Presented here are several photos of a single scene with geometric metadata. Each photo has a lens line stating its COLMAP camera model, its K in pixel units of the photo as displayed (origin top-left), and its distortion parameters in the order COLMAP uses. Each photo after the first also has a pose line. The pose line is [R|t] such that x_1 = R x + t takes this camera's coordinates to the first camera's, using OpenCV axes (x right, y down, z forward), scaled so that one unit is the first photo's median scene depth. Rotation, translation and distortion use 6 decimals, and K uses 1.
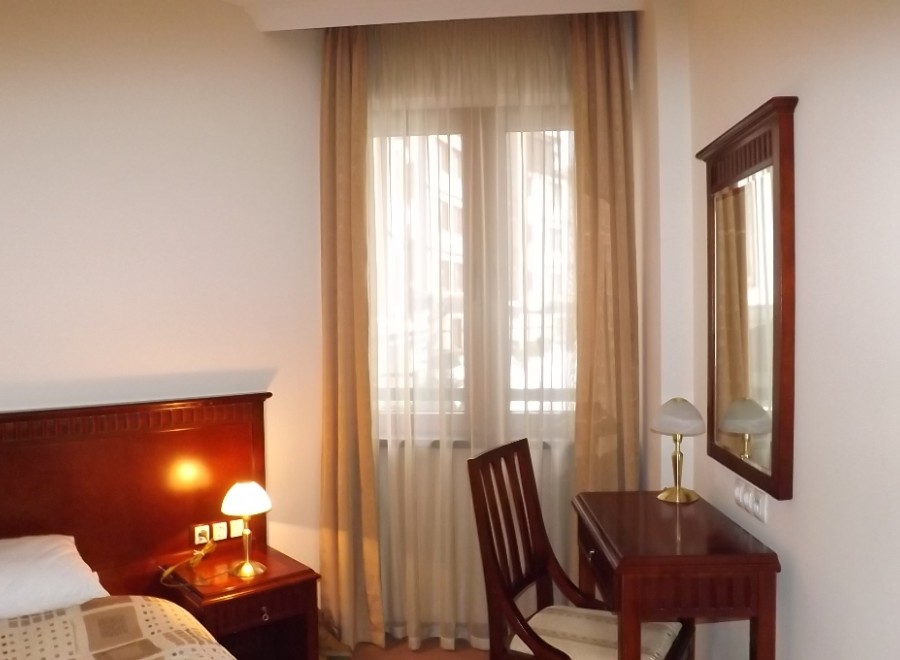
lens RADIAL K [[705.7, 0, 425.6], [0, 705.7, 331.5], [0, 0, 1]] dist [-0.078306, 0.005379]
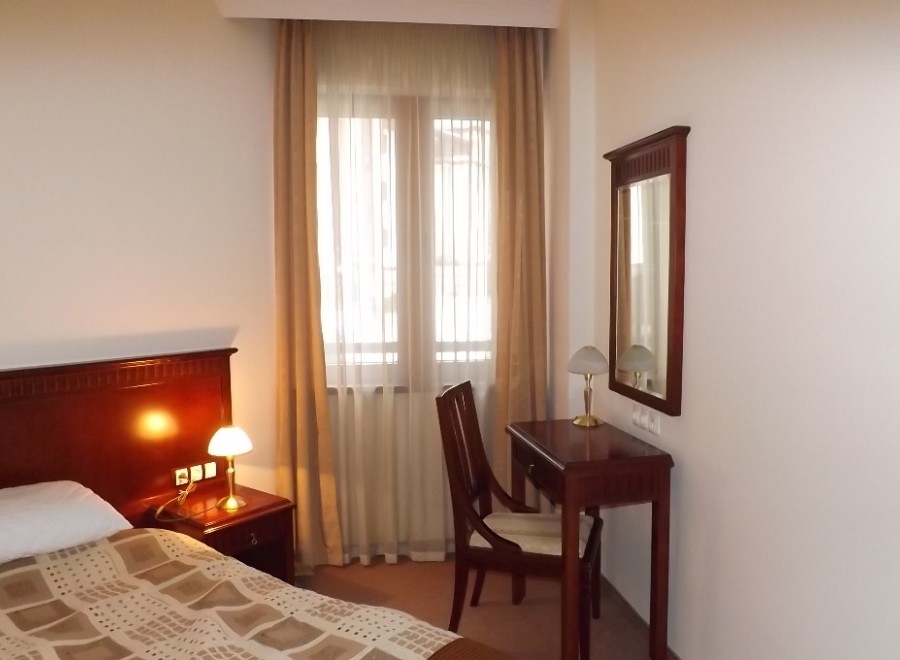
lens RADIAL K [[697.8, 0, 452.6], [0, 697.8, 328.1], [0, 0, 1]] dist [-0.081293, 0.004009]
pose [[0.969226, -0.010753, 0.245938, -0.171799], [-0.002564, 0.998550, 0.053767, -0.004694], [-0.246160, -0.052743, 0.967793, -0.154691]]
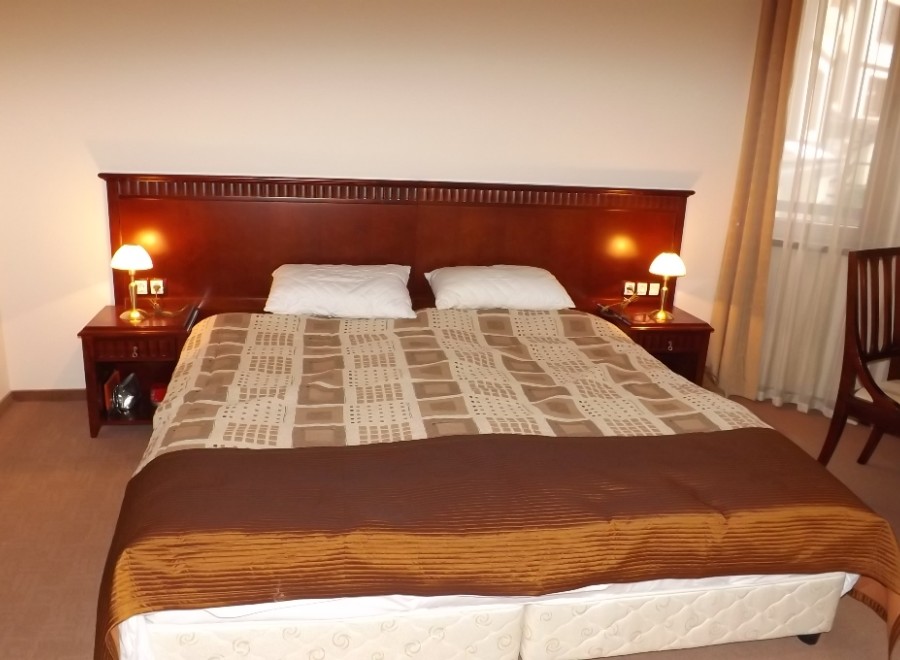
lens RADIAL K [[702.2, 0, 441.4], [0, 702.2, 334.6], [0, 0, 1]] dist [-0.074105, 0.008678]
pose [[0.869100, 0.179776, -0.460809, 0.011582], [-0.056381, 0.961546, 0.268793, 0.026272], [0.491412, -0.207627, 0.845816, -0.388187]]
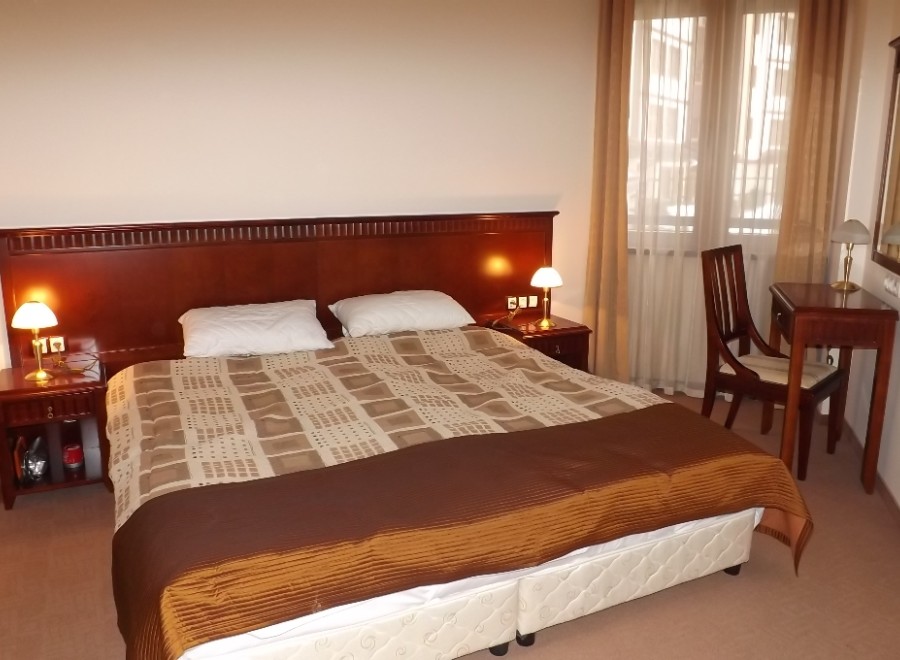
lens RADIAL K [[697.8, 0, 452.6], [0, 697.8, 328.1], [0, 0, 1]] dist [-0.081293, 0.004009]
pose [[0.969954, 0.060189, -0.235724, -0.085237], [-0.010575, 0.978429, 0.206312, 0.031611], [0.243057, -0.197620, 0.949668, -0.504594]]
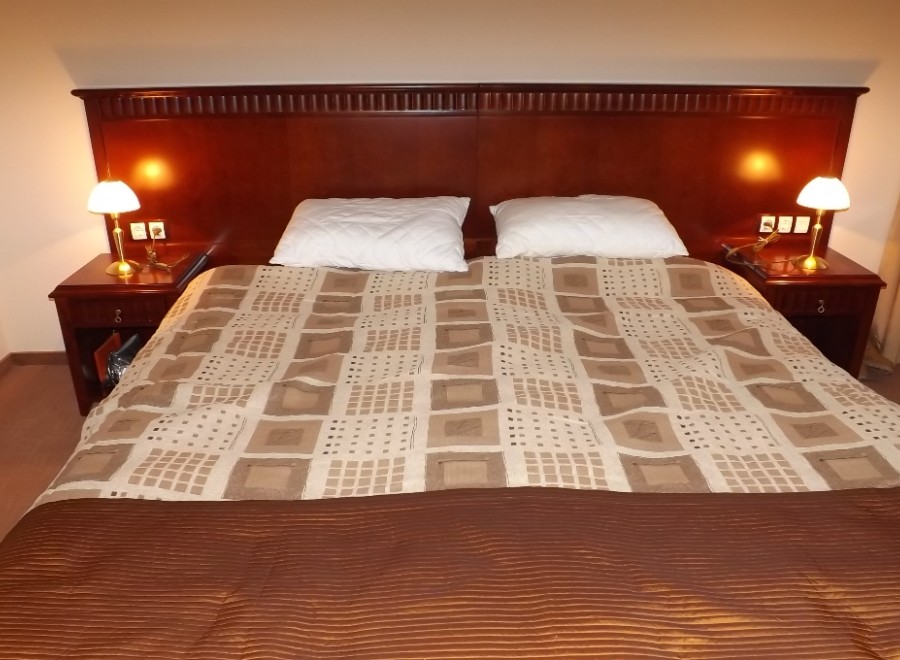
lens RADIAL K [[703.6, 0, 449.6], [0, 703.6, 347.6], [0, 0, 1]] dist [-0.070784, 0.006982]
pose [[0.783771, 0.259712, -0.564140, -0.064090], [-0.010345, 0.913697, 0.406264, 0.046214], [0.620964, -0.312581, 0.718816, -0.093922]]
